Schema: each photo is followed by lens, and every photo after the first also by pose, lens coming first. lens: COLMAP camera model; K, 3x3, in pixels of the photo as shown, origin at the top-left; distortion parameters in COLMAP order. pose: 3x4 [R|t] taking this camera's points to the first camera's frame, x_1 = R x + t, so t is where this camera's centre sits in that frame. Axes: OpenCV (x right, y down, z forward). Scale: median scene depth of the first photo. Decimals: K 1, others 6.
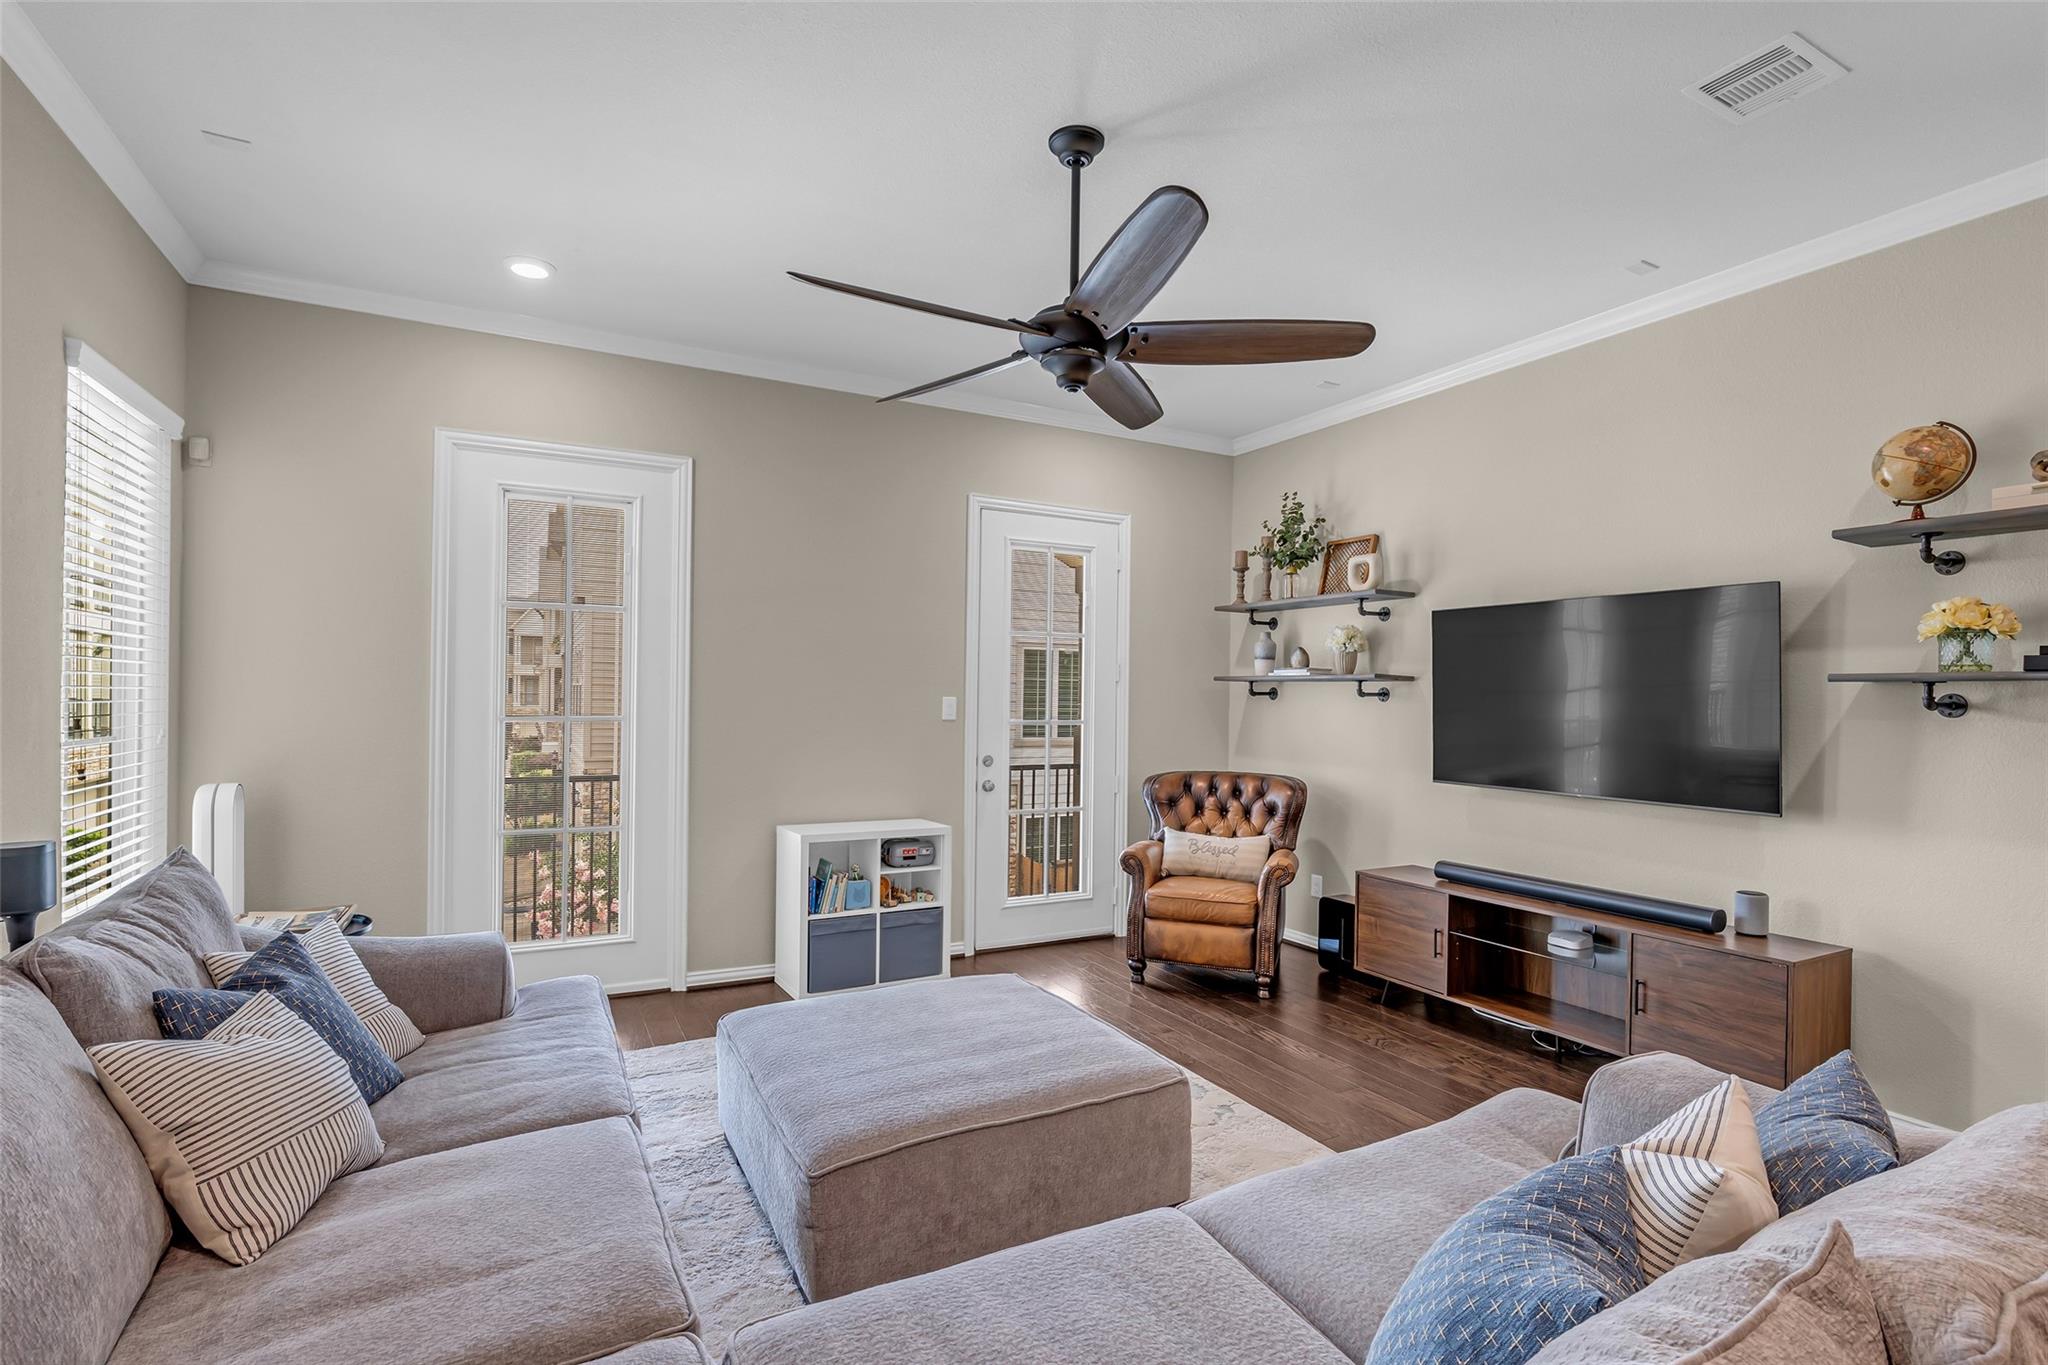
lens RADIAL K [[953.8, 0, 1027.5], [0, 953.8, 695.6], [0, 0, 1]] dist [-0.023288, 0.006641]
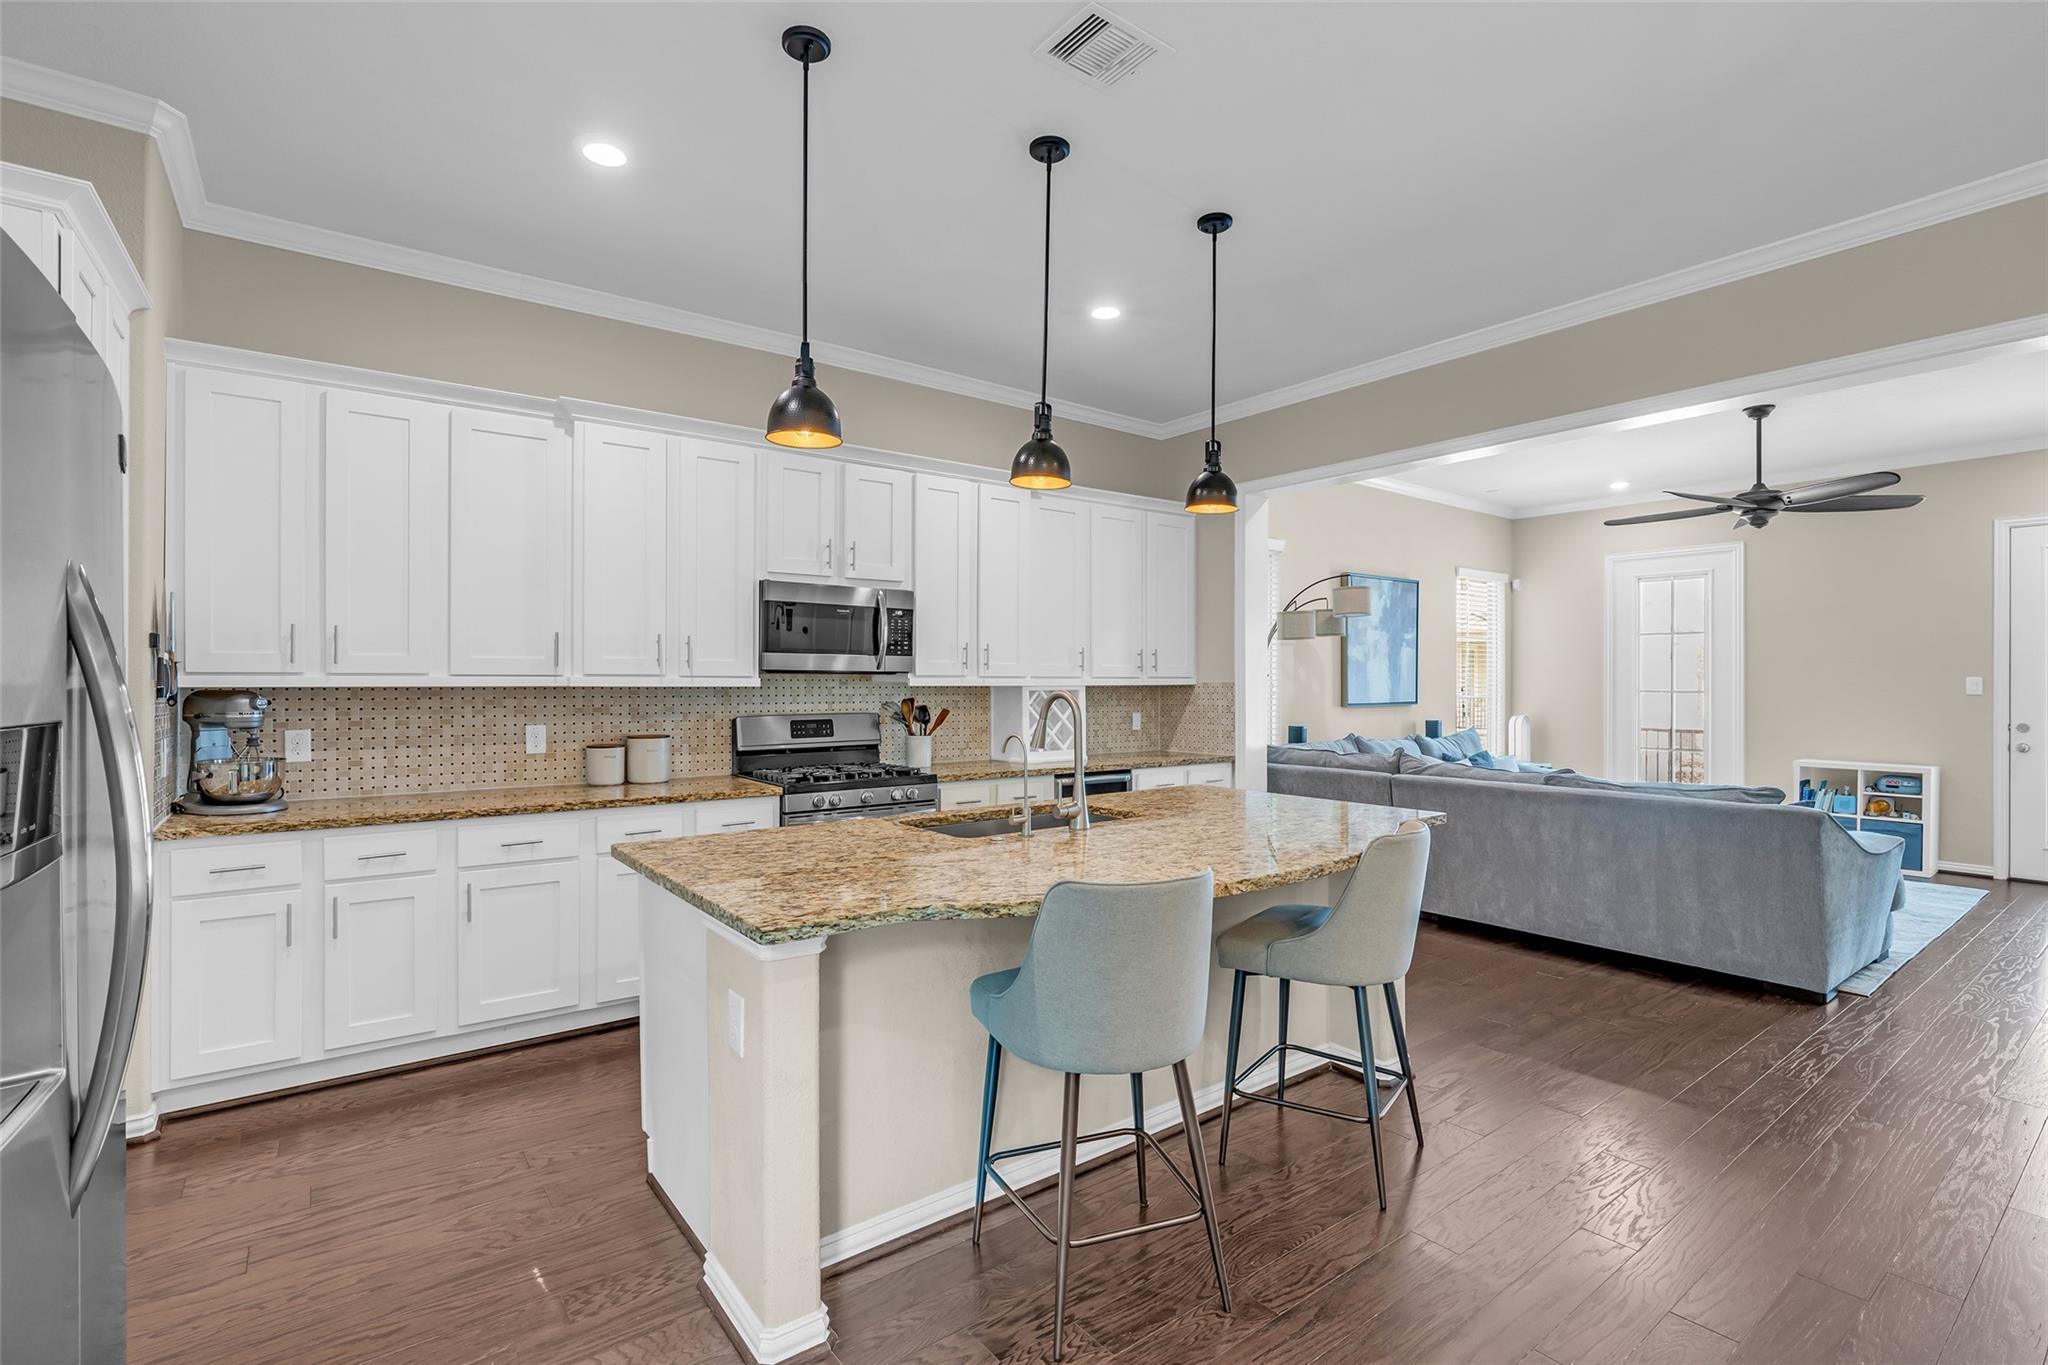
lens RADIAL K [[953.8, 0, 995.4], [0, 953.8, 679.9], [0, 0, 1]] dist [-0.023288, 0.006641]
pose [[0.136083, -0.015363, -0.990578, 1.172913], [-0.001030, 0.999877, -0.015648, 0.030394], [0.990697, 0.003150, 0.136050, -0.596999]]
